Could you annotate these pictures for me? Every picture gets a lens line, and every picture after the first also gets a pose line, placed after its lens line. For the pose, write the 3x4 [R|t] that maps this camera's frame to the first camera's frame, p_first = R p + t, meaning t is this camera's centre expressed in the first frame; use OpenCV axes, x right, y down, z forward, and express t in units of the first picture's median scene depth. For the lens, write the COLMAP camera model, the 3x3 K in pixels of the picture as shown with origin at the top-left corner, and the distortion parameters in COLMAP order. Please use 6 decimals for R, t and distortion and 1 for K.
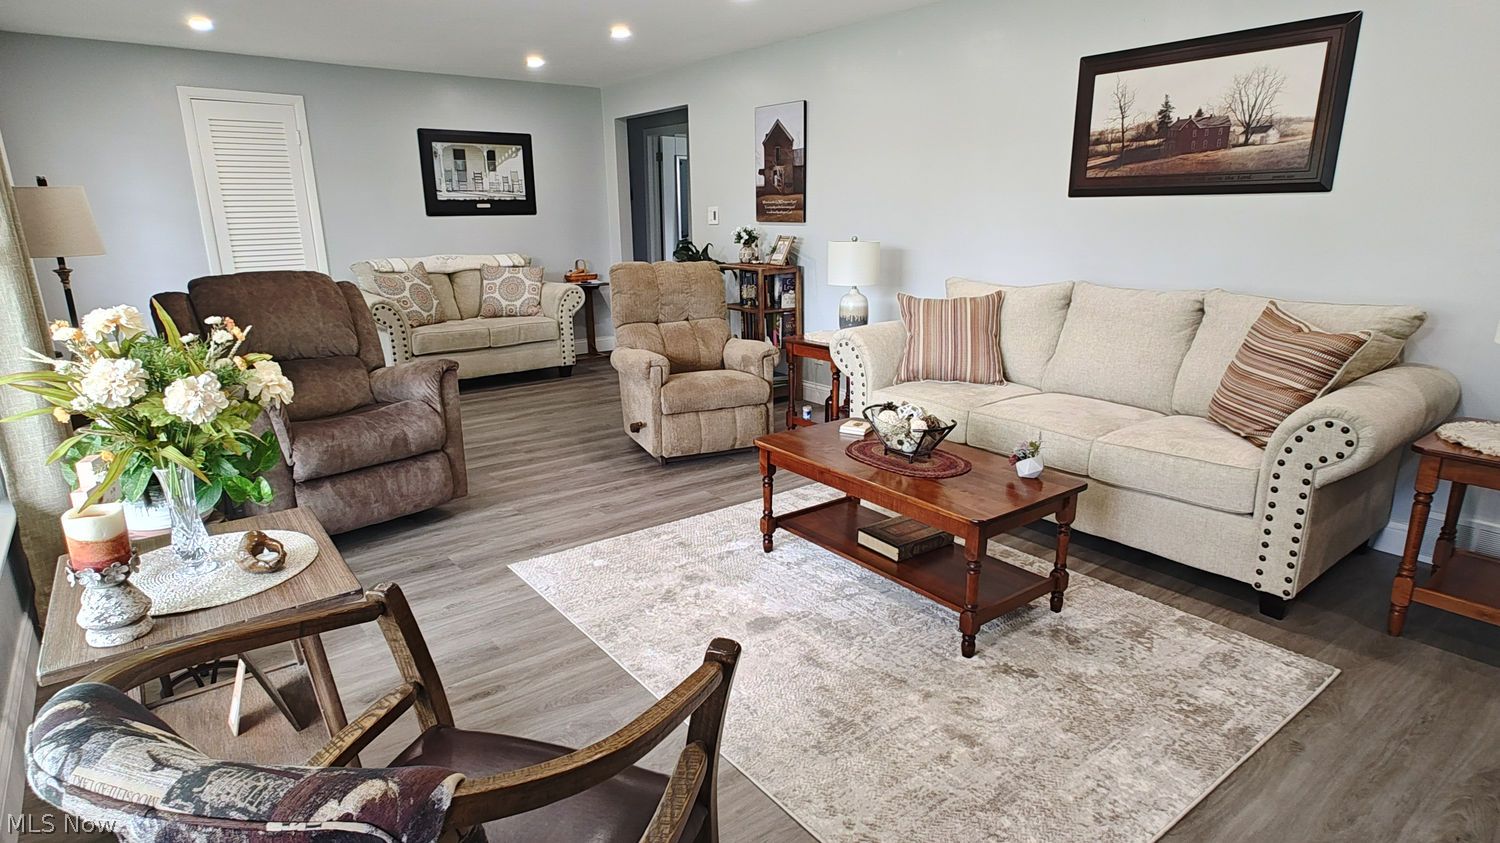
lens RADIAL K [[780.8, 0, 750.0], [0, 780.8, 421.5], [0, 0, 1]] dist [0.005504, 0.001374]
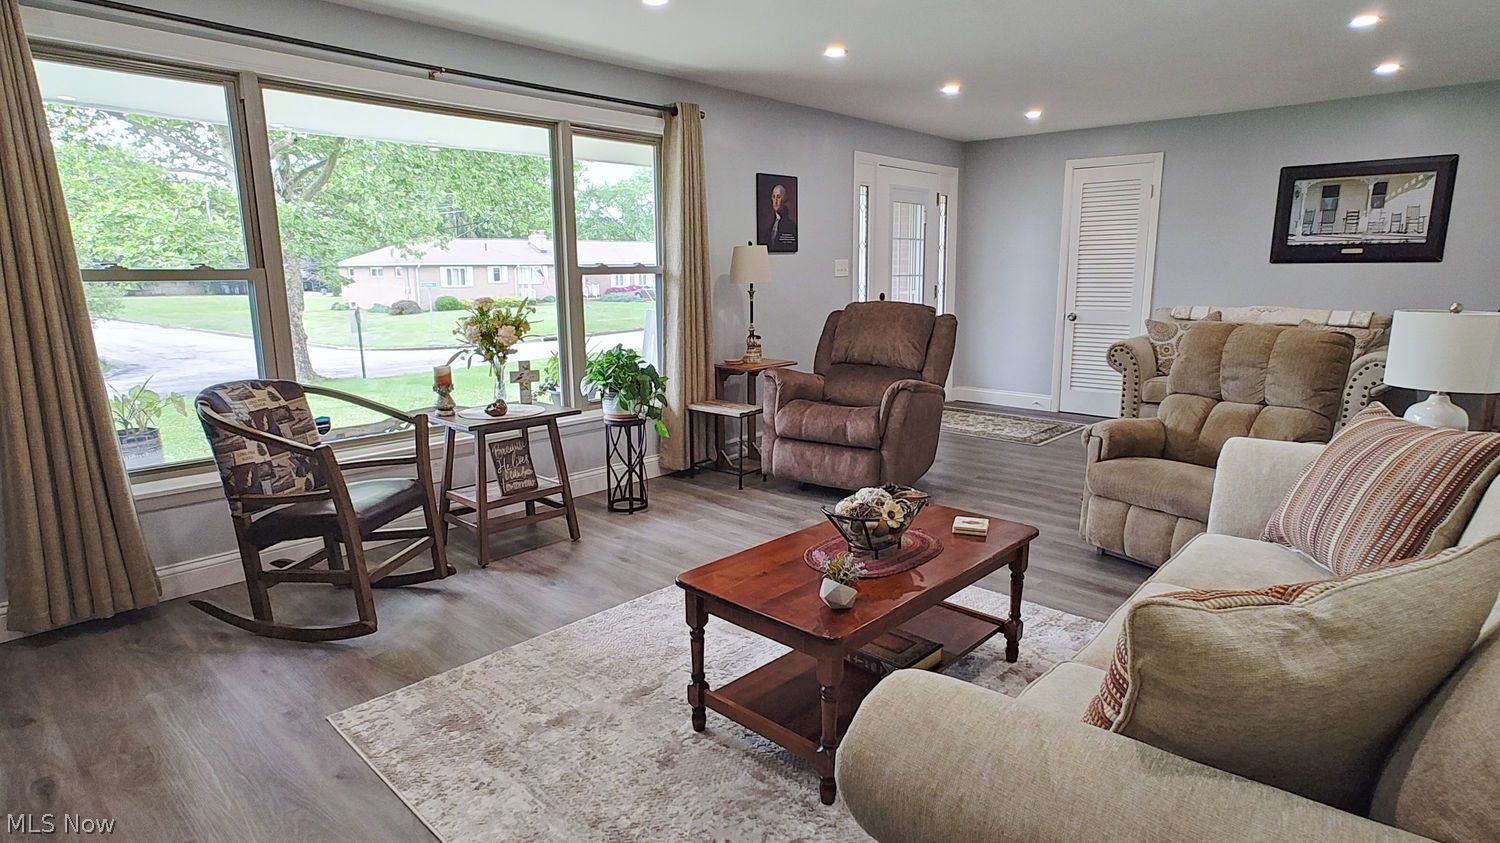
lens RADIAL K [[797.9, 0, 750.0], [0, 797.9, 421.5], [0, 0, 1]] dist [-0.004109, -0.000840]
pose [[0.178512, 0.192698, -0.964884, 0.396993], [-0.252436, 0.956782, 0.144376, -0.070136], [0.951004, 0.217799, 0.219441, 0.271380]]
